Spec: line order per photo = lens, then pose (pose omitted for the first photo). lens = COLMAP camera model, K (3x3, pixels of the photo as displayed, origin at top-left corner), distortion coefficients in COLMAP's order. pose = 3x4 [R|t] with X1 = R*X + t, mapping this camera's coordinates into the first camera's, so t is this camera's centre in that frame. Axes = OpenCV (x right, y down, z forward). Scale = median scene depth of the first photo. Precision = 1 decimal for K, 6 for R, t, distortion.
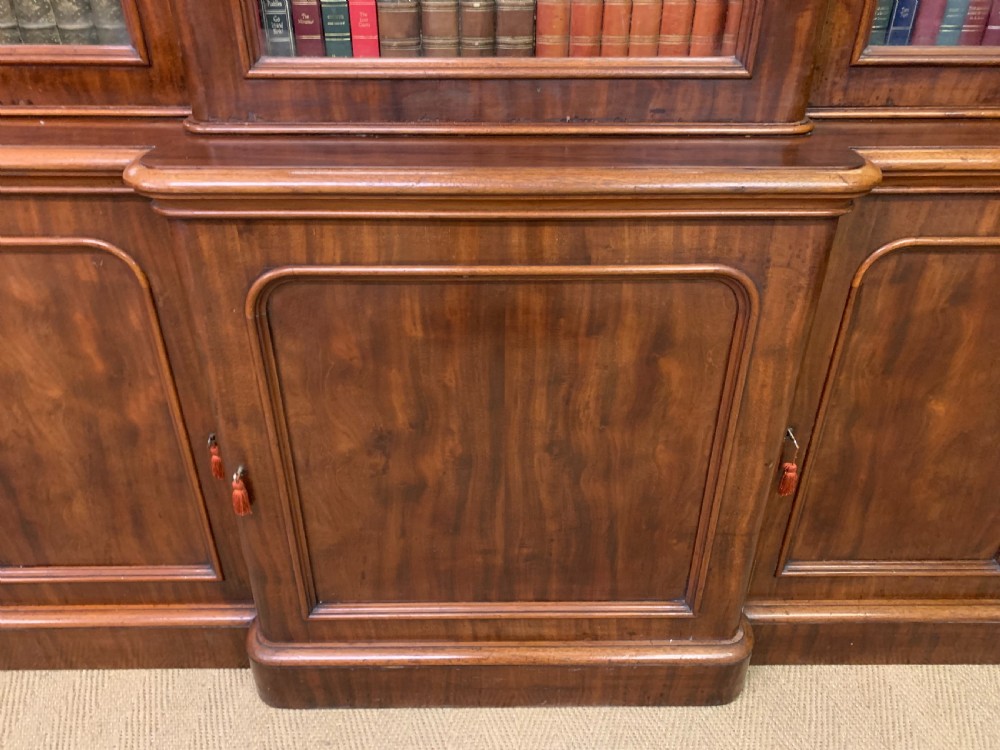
lens RADIAL K [[765.4, 0, 500.1], [0, 765.4, 379.1], [0, 0, 1]] dist [0.039714, -0.041694]
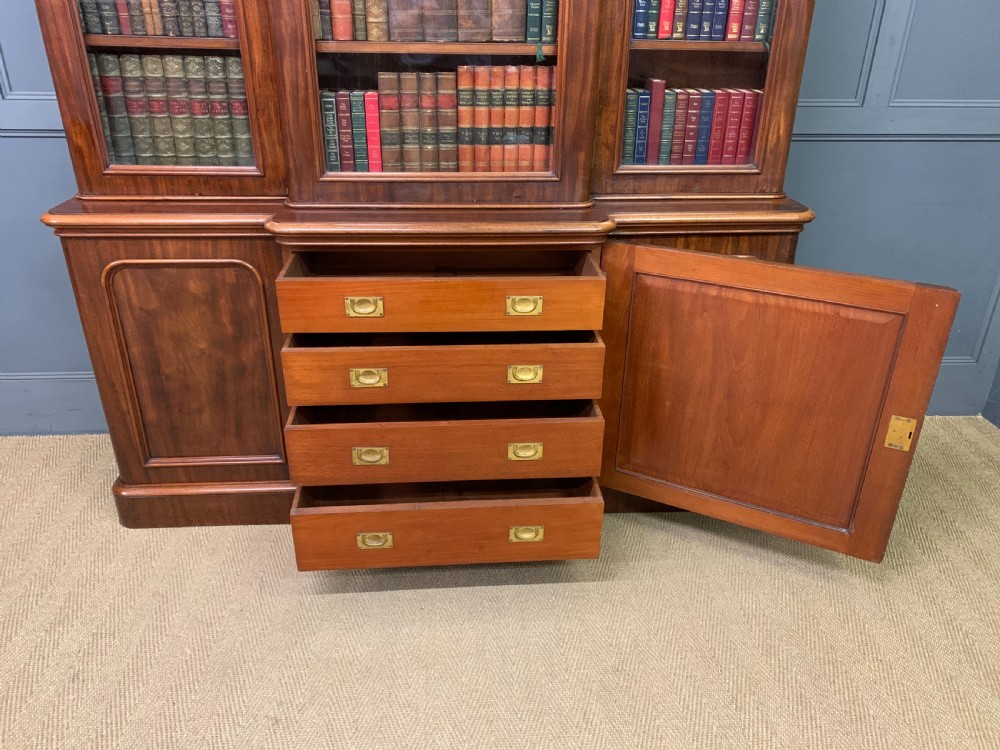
lens RADIAL K [[765.4, 0, 500.9], [0, 765.4, 380.0], [0, 0, 1]] dist [0.039714, -0.041694]
pose [[0.998367, -0.017010, 0.054532, 0.034419], [0.022291, 0.994962, -0.097739, 0.311366], [-0.052595, 0.098795, 0.993717, -0.905640]]
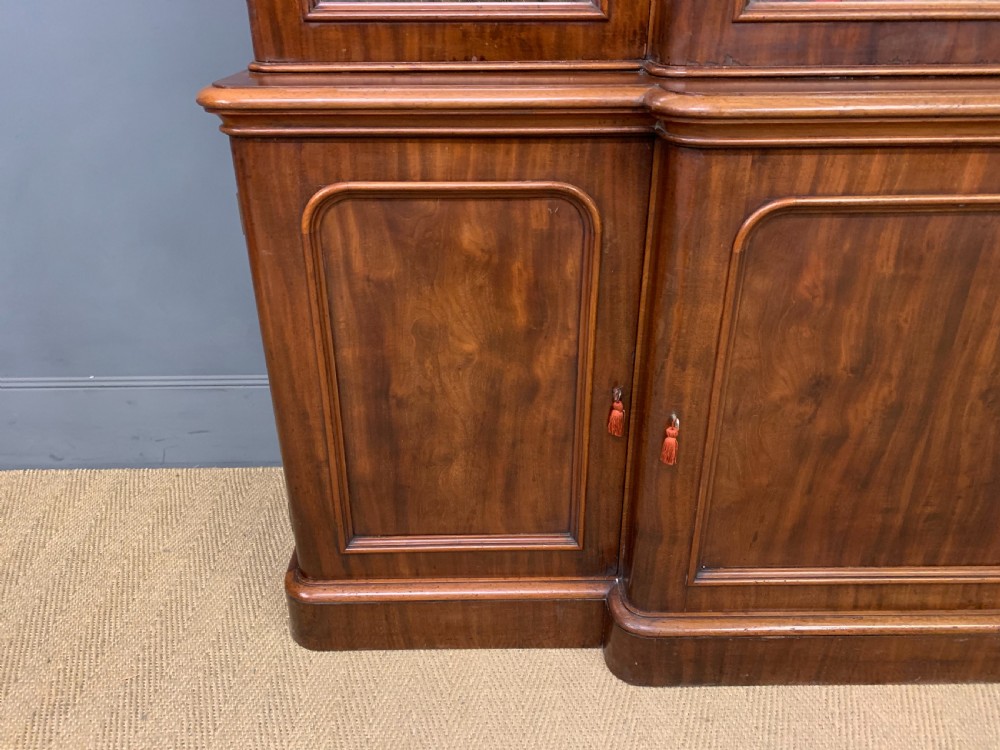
lens RADIAL K [[765.4, 0, 500.4], [0, 765.4, 363.5], [0, 0, 1]] dist [0.039714, -0.041694]
pose [[0.999965, -0.008214, -0.001520, -0.564399], [0.008048, 0.996087, -0.088014, 0.135141], [0.002237, 0.087999, 0.996118, 0.007357]]
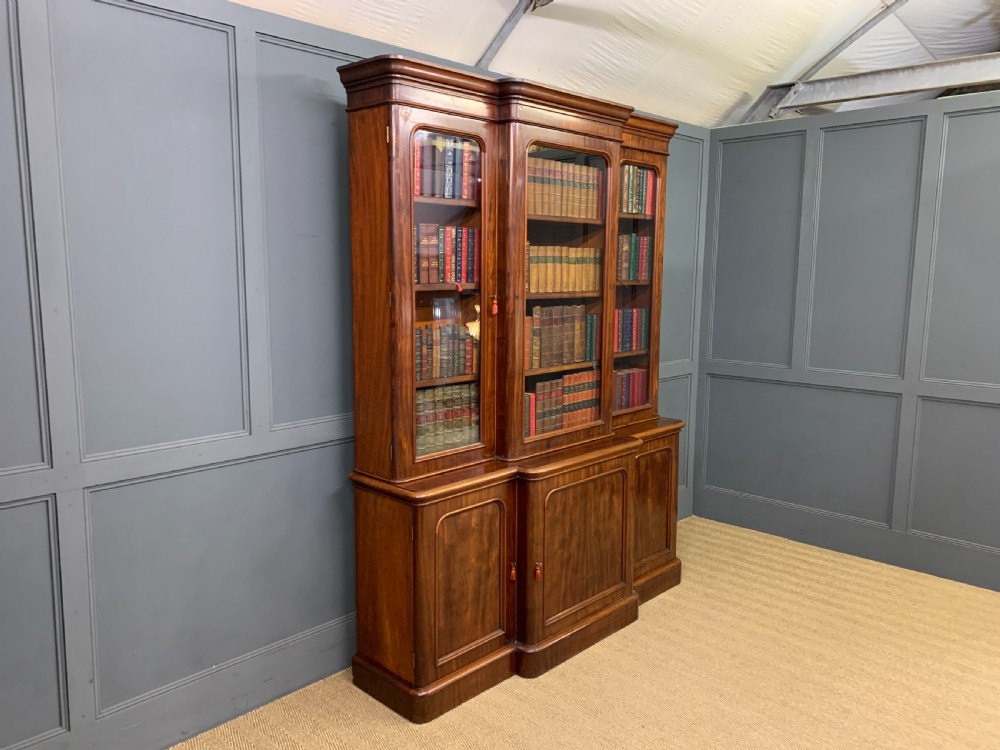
lens RADIAL K [[765.4, 0, 500.6], [0, 765.4, 365.0], [0, 0, 1]] dist [0.039714, -0.041694]
pose [[0.702295, -0.093261, 0.705750, -2.557847], [0.374201, 0.891733, -0.254531, 0.137105], [-0.605603, 0.442849, 0.661158, -1.311664]]
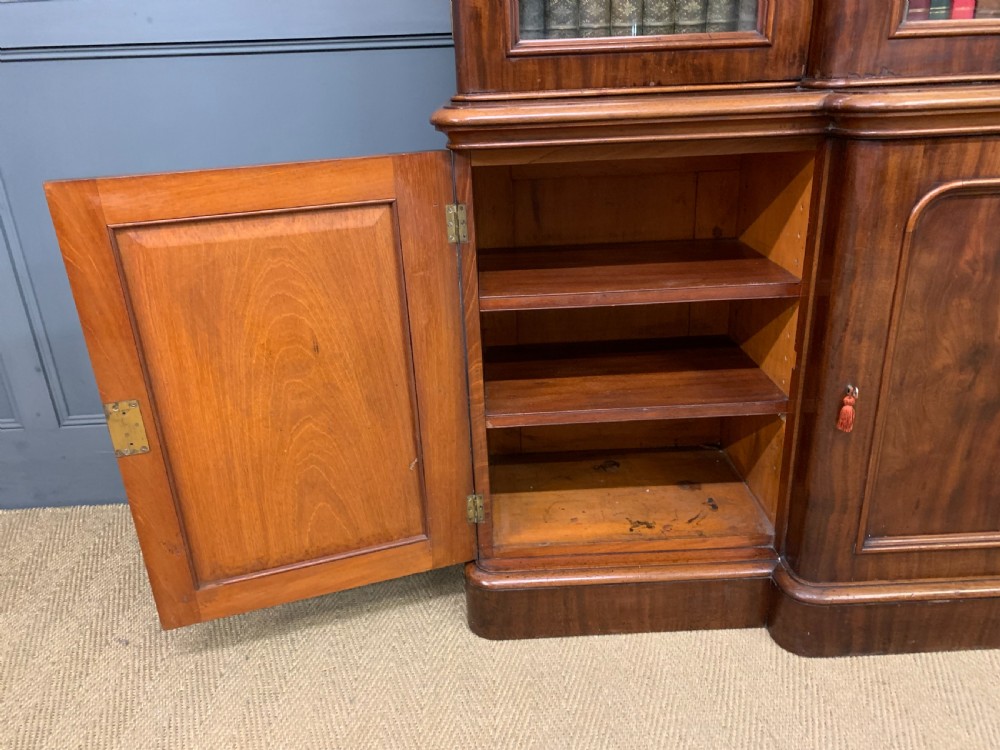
lens RADIAL K [[765.4, 0, 502.4], [0, 765.4, 375.4], [0, 0, 1]] dist [0.039714, -0.041694]
pose [[0.998878, -0.047236, 0.003465, -0.842120], [0.047114, 0.983481, -0.174773, 0.271390], [0.004848, 0.174740, 0.984603, -0.088042]]
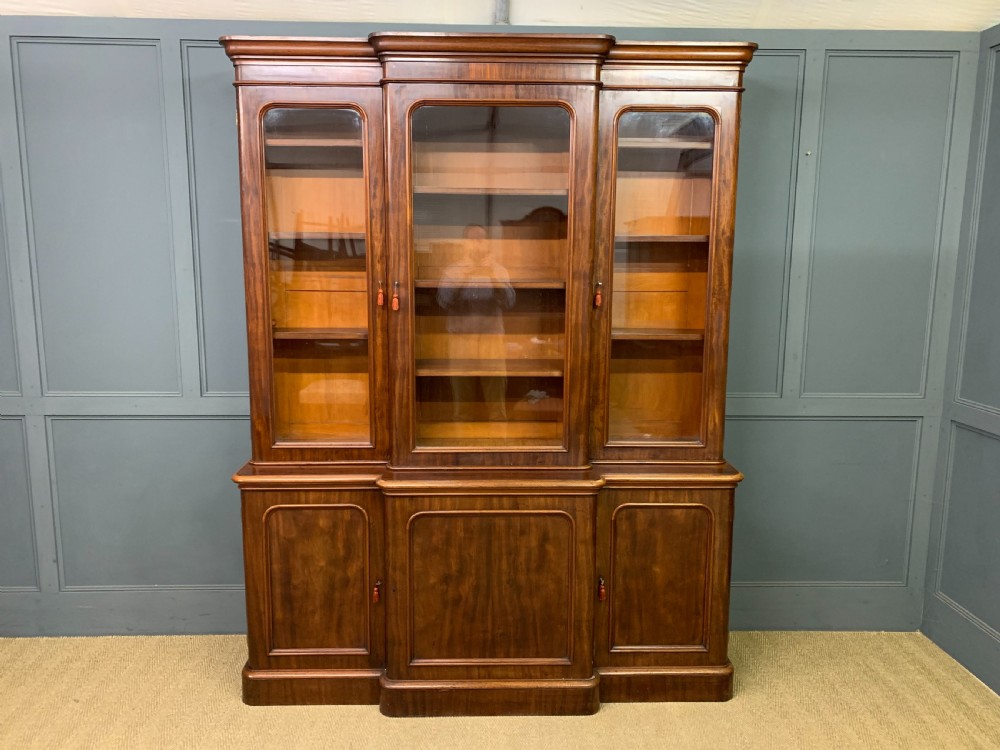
lens RADIAL K [[765.4, 0, 490.1], [0, 765.4, 368.7], [0, 0, 1]] dist [0.039714, -0.041694]
pose [[0.999920, -0.001022, 0.012575, -0.033079], [0.005936, 0.917635, -0.397380, 0.481826], [-0.011133, 0.397423, 0.917568, -1.796934]]
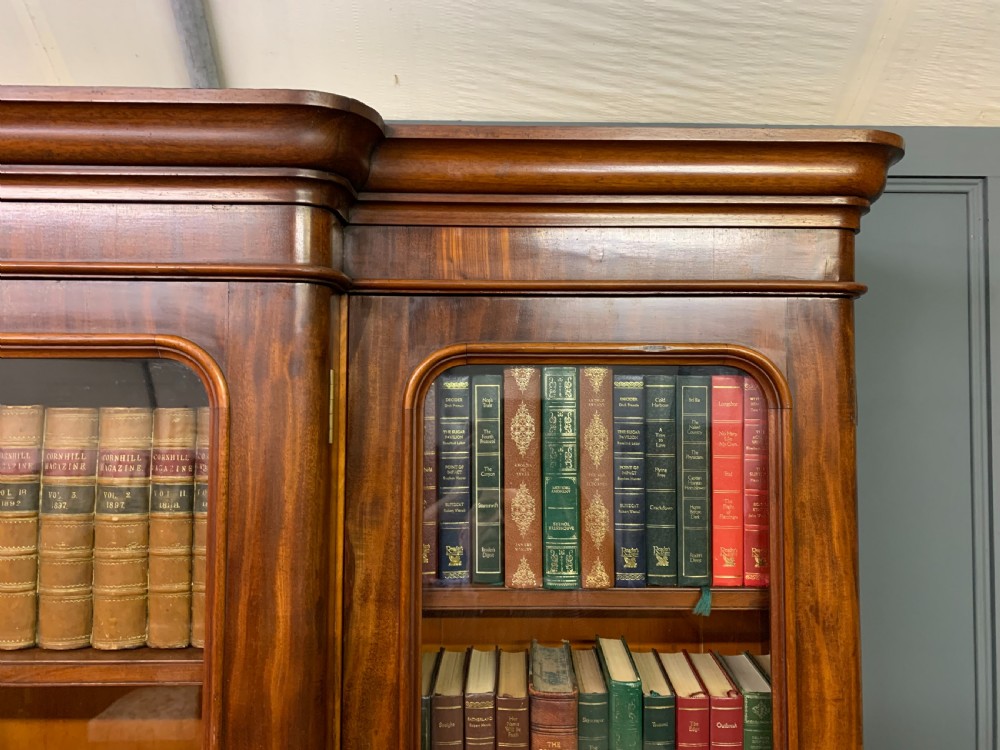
lens RADIAL K [[765.4, 0, 515.7], [0, 765.4, 373.6], [0, 0, 1]] dist [0.039714, -0.041694]
pose [[0.999944, -0.002989, 0.010137, 0.542256], [0.008203, 0.824340, -0.566036, -0.990754], [-0.006665, 0.566087, 0.824318, -0.293304]]
